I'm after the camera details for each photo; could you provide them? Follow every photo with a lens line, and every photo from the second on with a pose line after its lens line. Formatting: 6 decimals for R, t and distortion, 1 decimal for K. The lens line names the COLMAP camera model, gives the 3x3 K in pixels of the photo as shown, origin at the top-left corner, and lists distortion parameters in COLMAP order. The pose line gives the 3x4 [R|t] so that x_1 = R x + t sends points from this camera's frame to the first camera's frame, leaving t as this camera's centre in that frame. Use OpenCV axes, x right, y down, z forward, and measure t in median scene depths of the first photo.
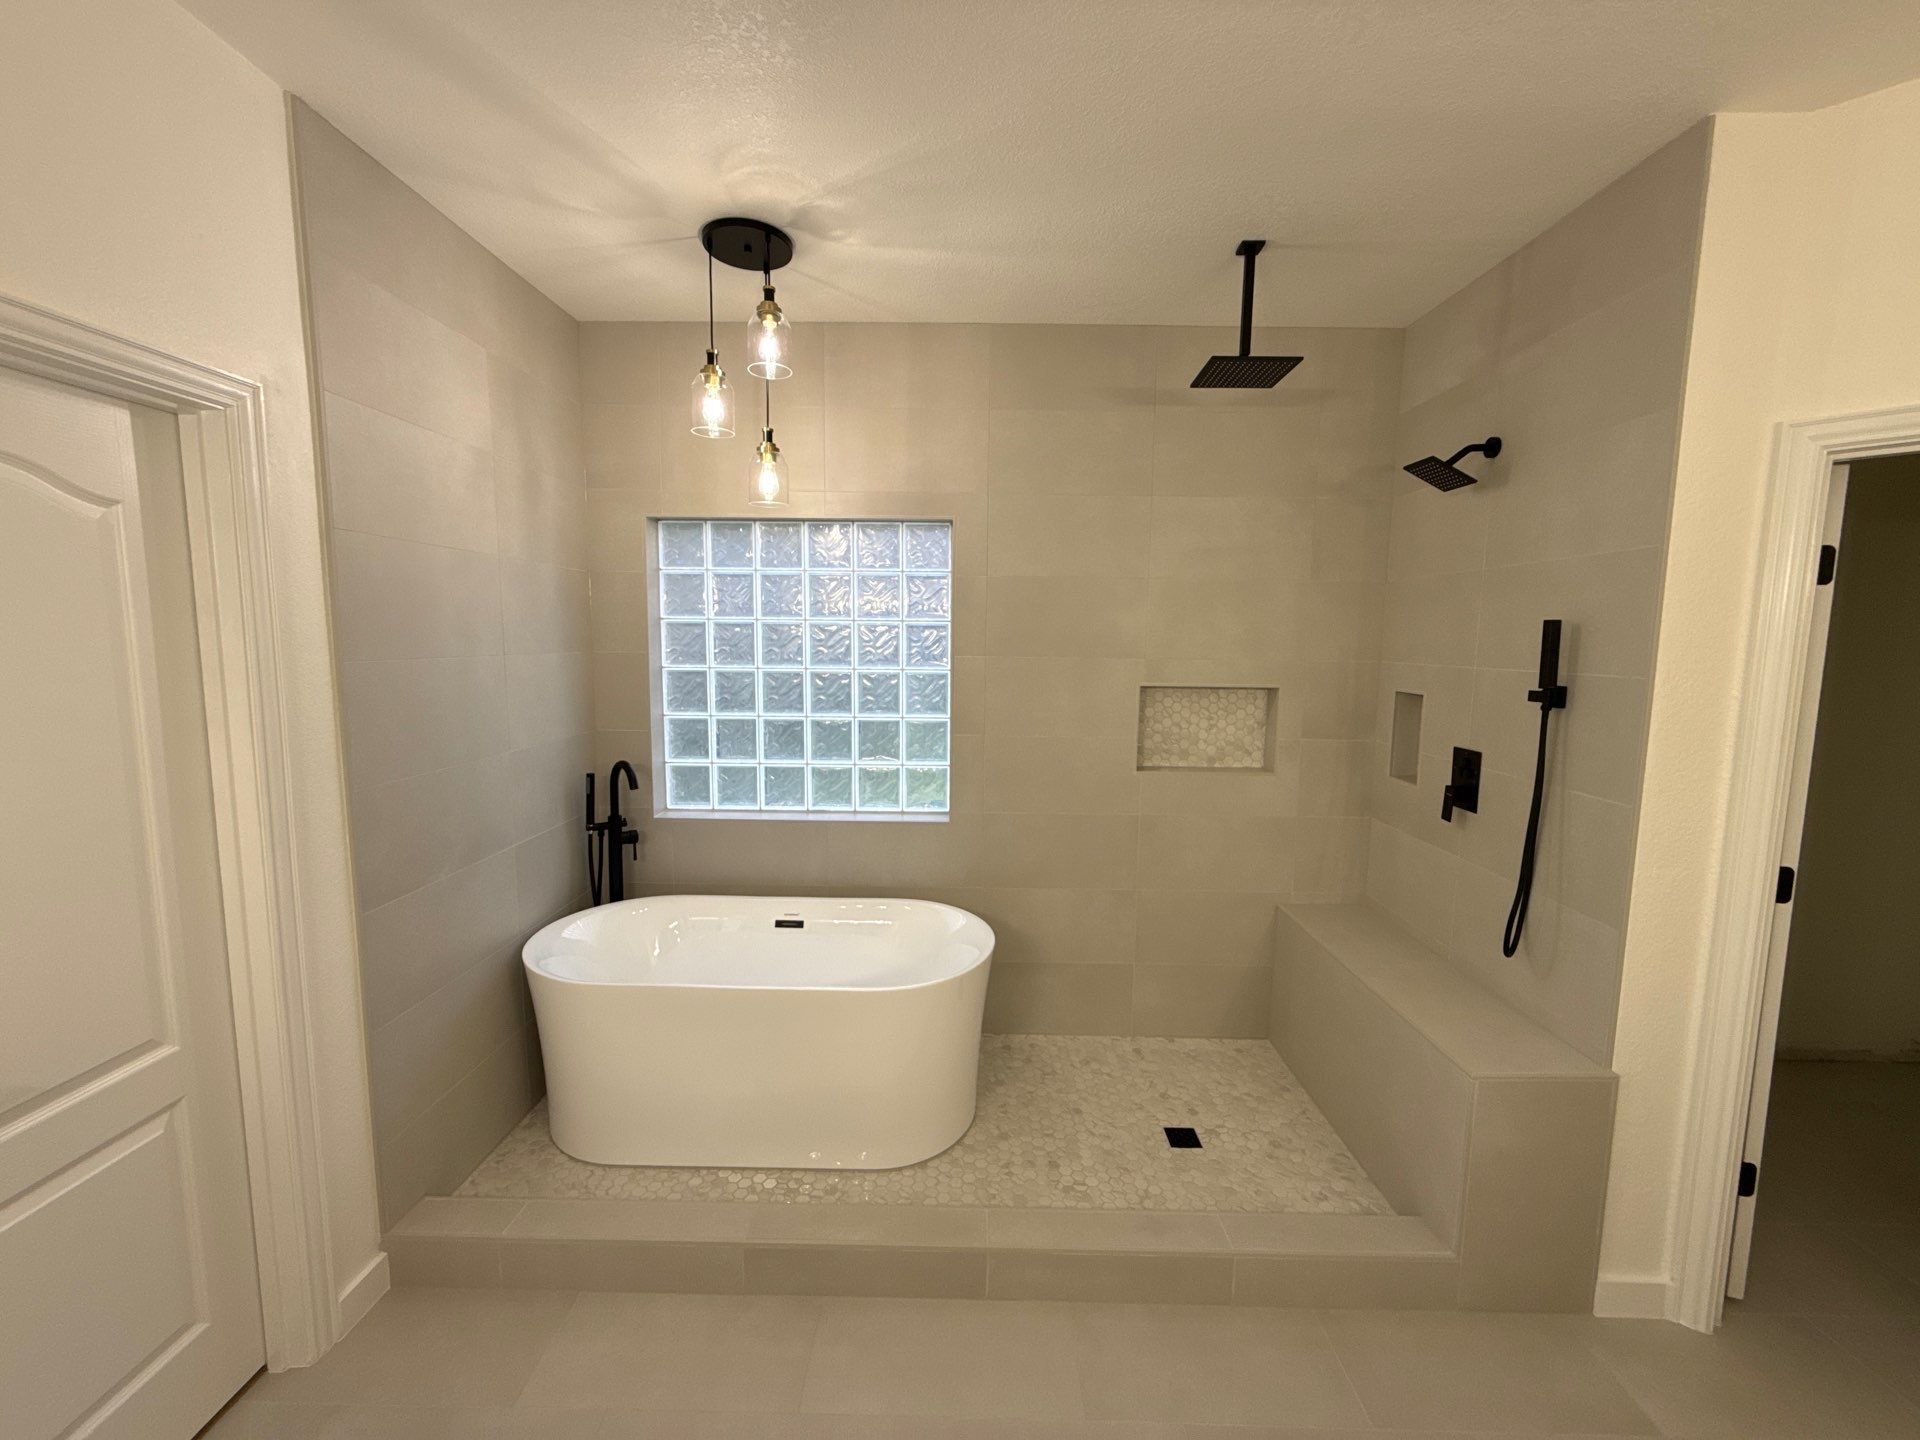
lens RADIAL K [[760.5, 0, 964.9], [0, 760.5, 719.5], [0, 0, 1]] dist [0.002119, -0.000458]
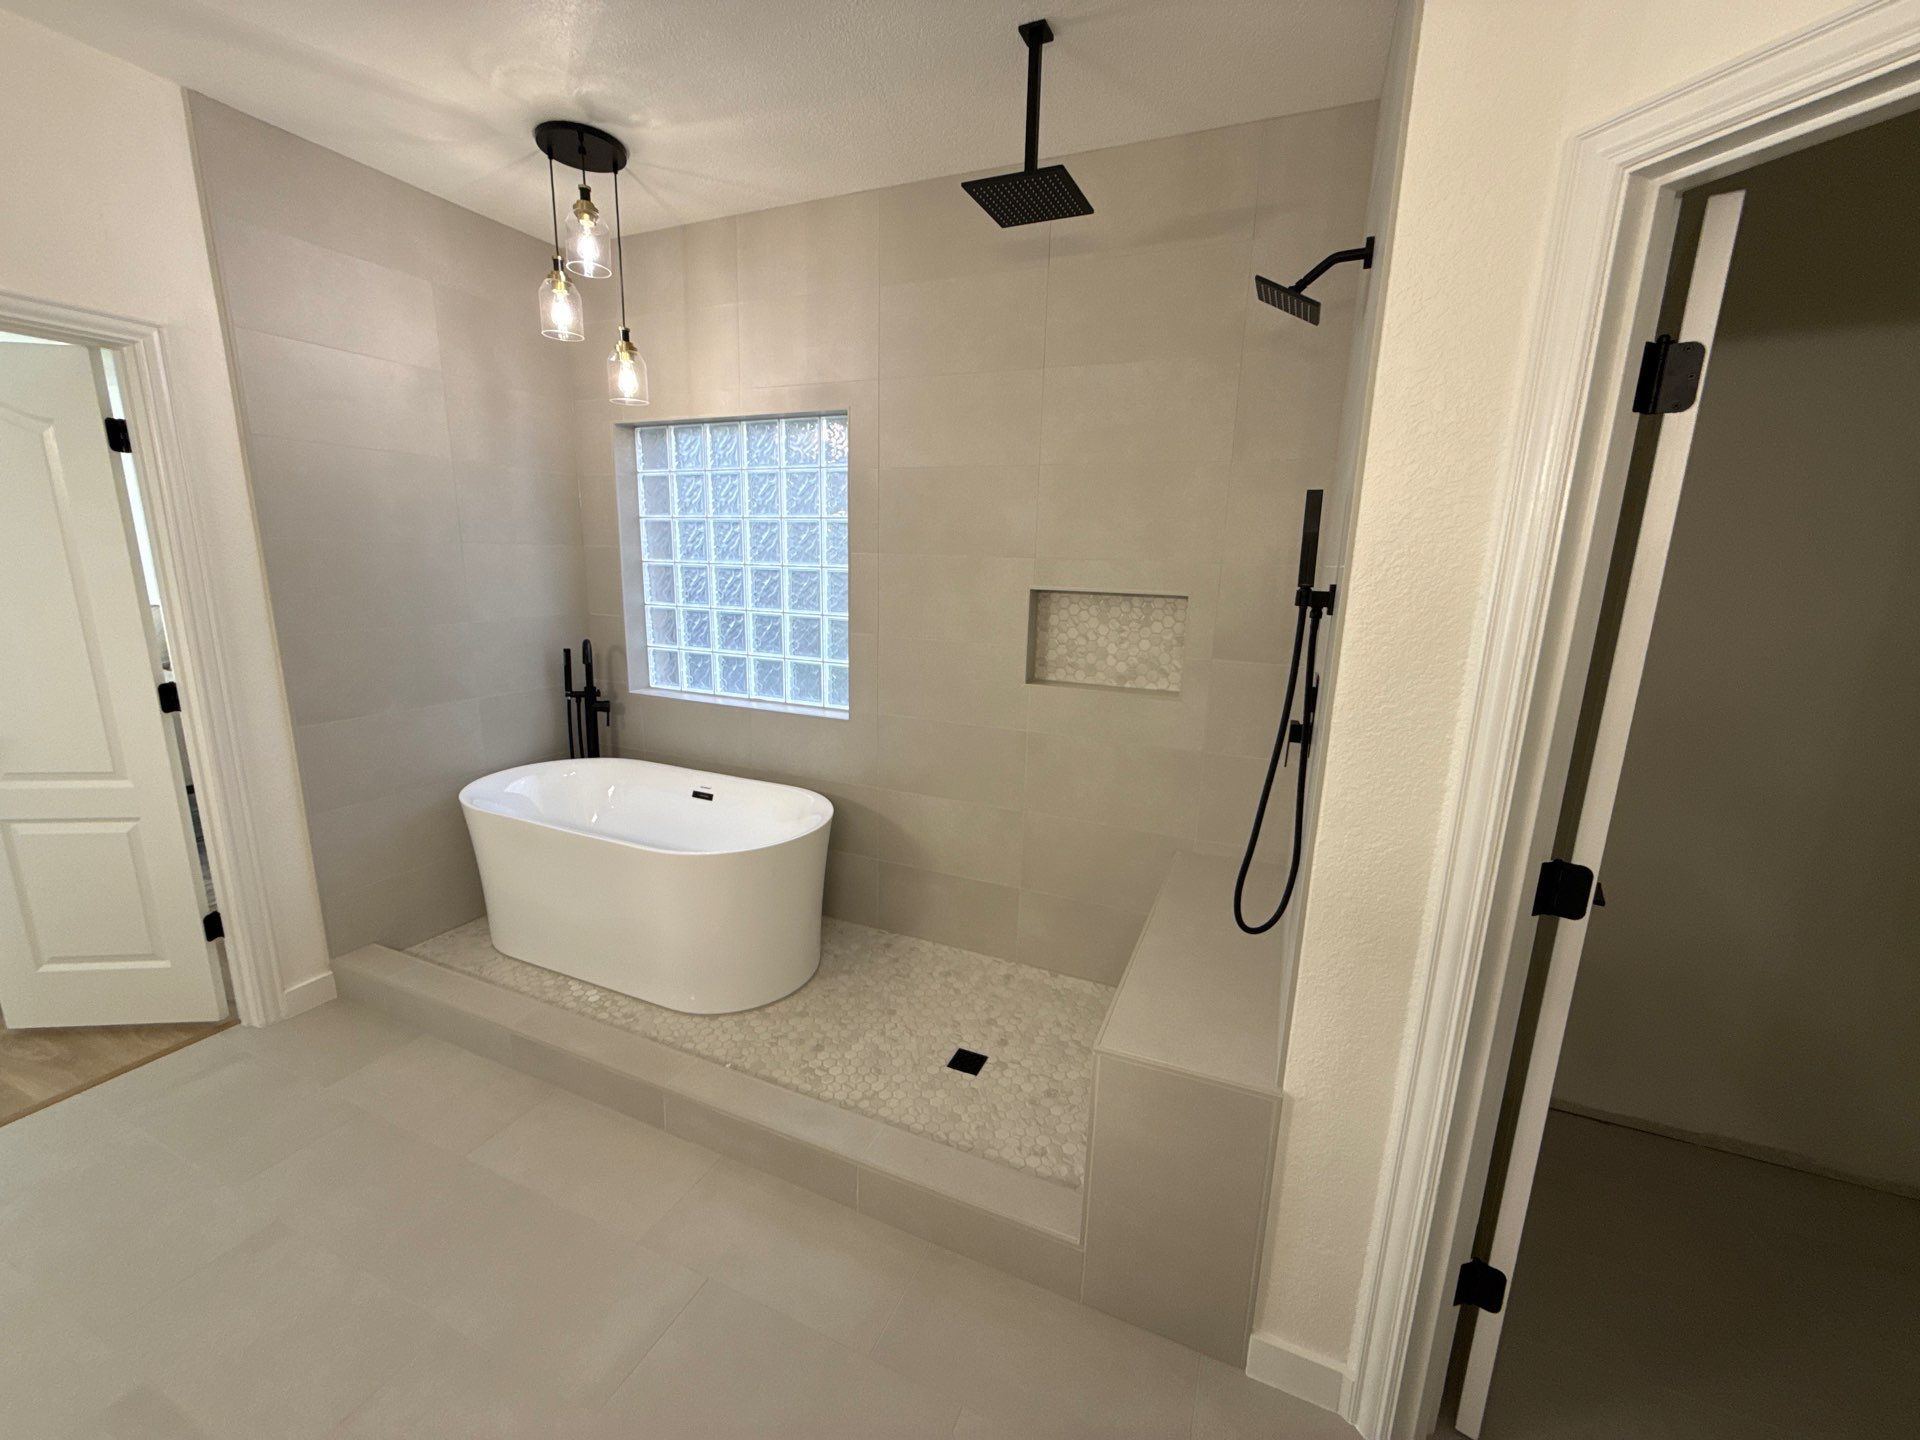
lens RADIAL K [[760.5, 0, 963.1], [0, 760.5, 718.8], [0, 0, 1]] dist [0.002119, -0.000458]
pose [[0.921032, 0.092684, -0.378299, 0.627453], [-0.056900, 0.992872, 0.104722, 0.023199], [0.385309, -0.074927, 0.919741, 0.157906]]
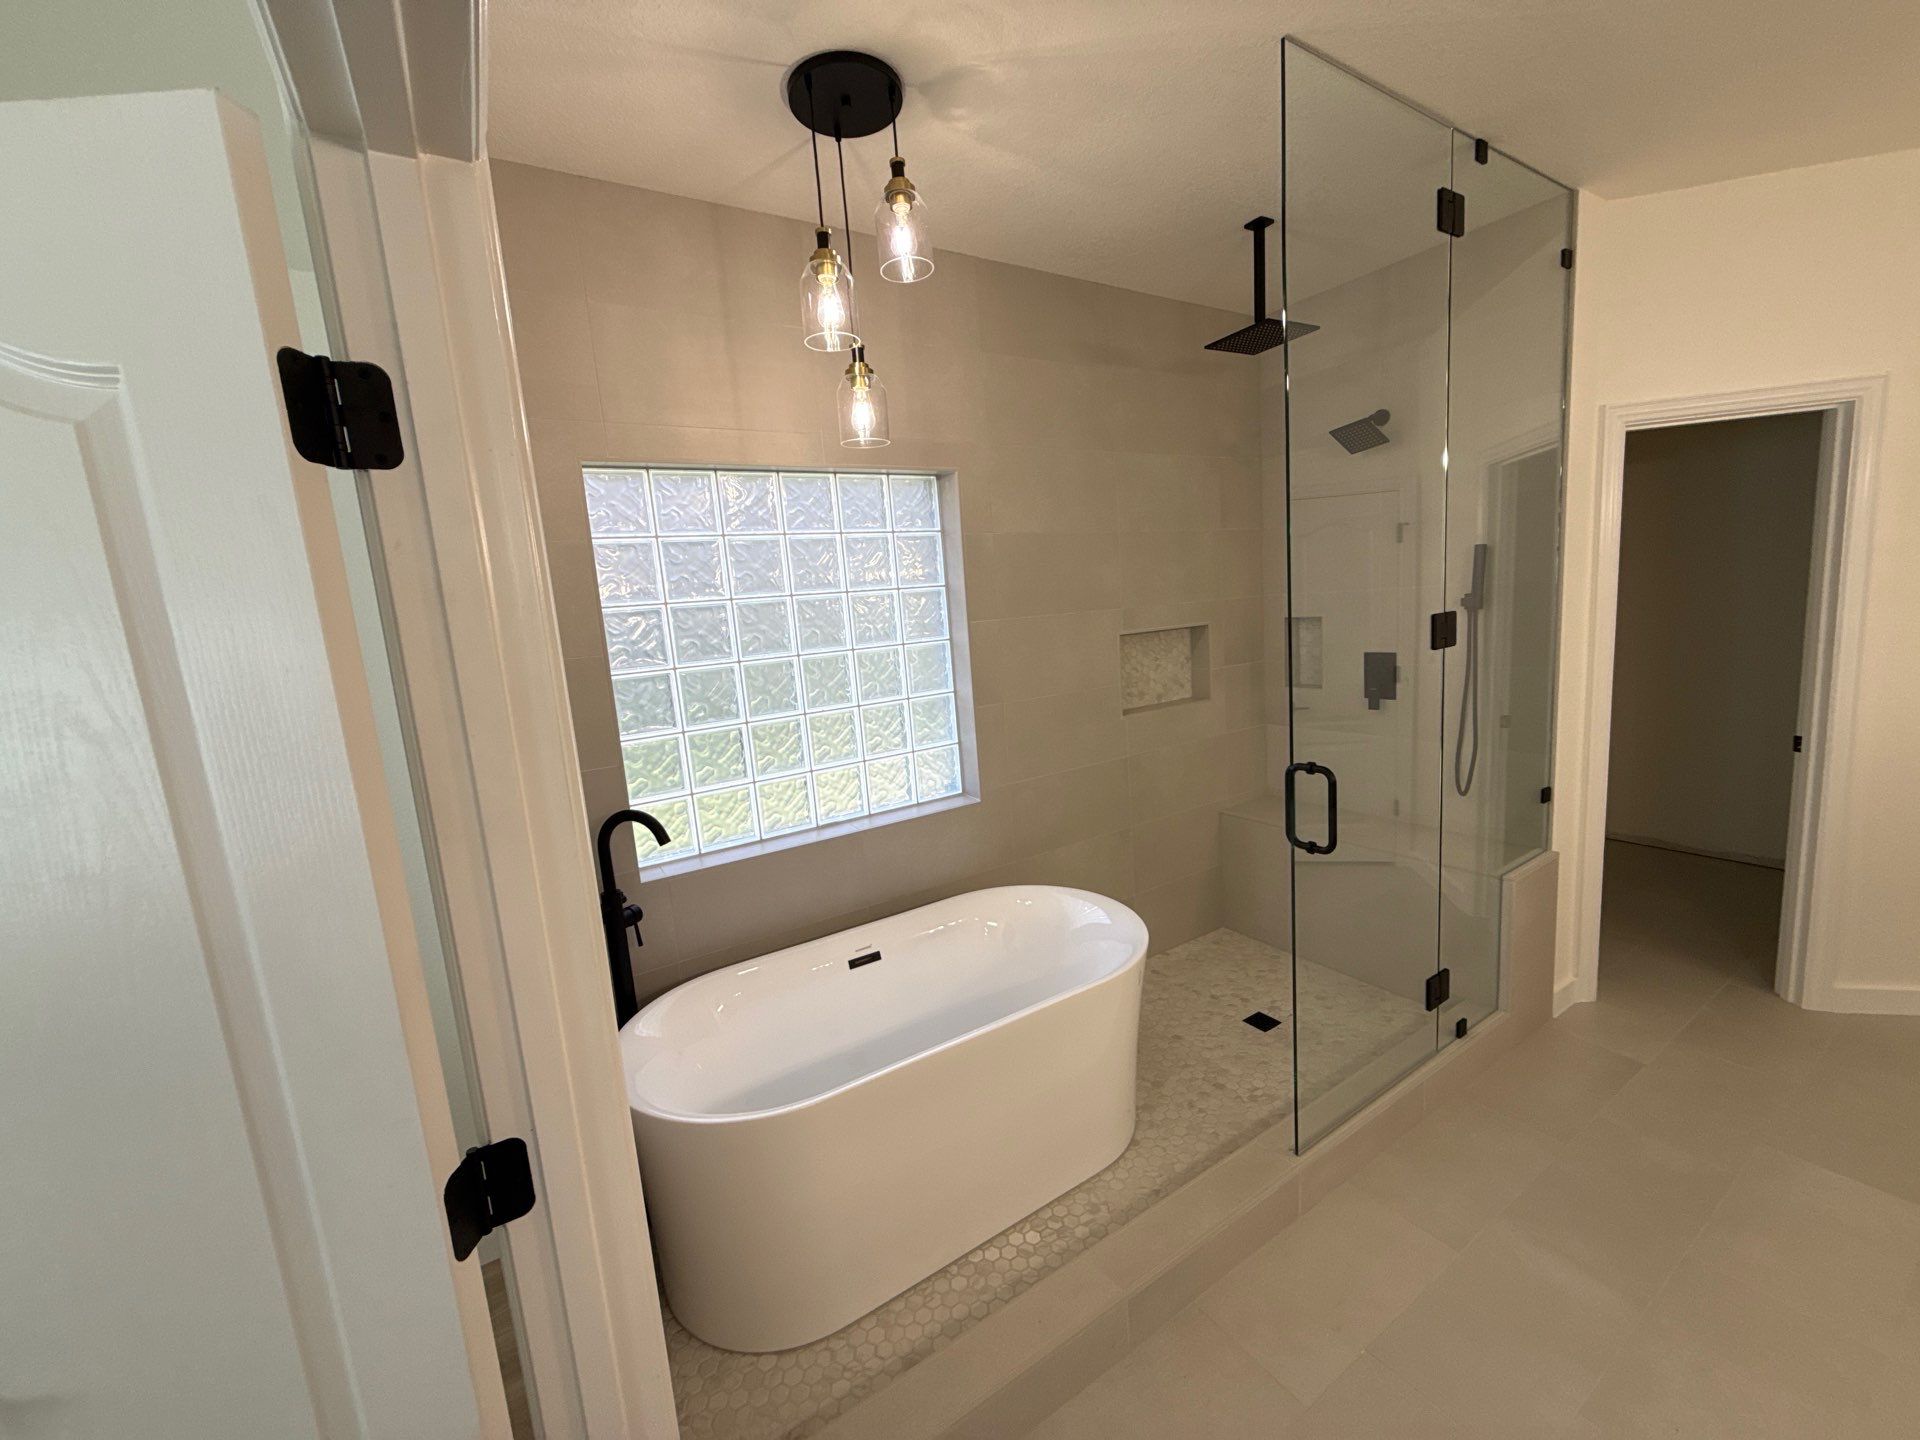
lens RADIAL K [[760.5, 0, 965.1], [0, 760.5, 719.1], [0, 0, 1]] dist [0.002119, -0.000458]
pose [[0.834370, -0.155570, 0.528795, -0.636638], [0.142922, 0.987595, 0.065035, -0.034088], [-0.532353, 0.021313, 0.846254, 0.278470]]
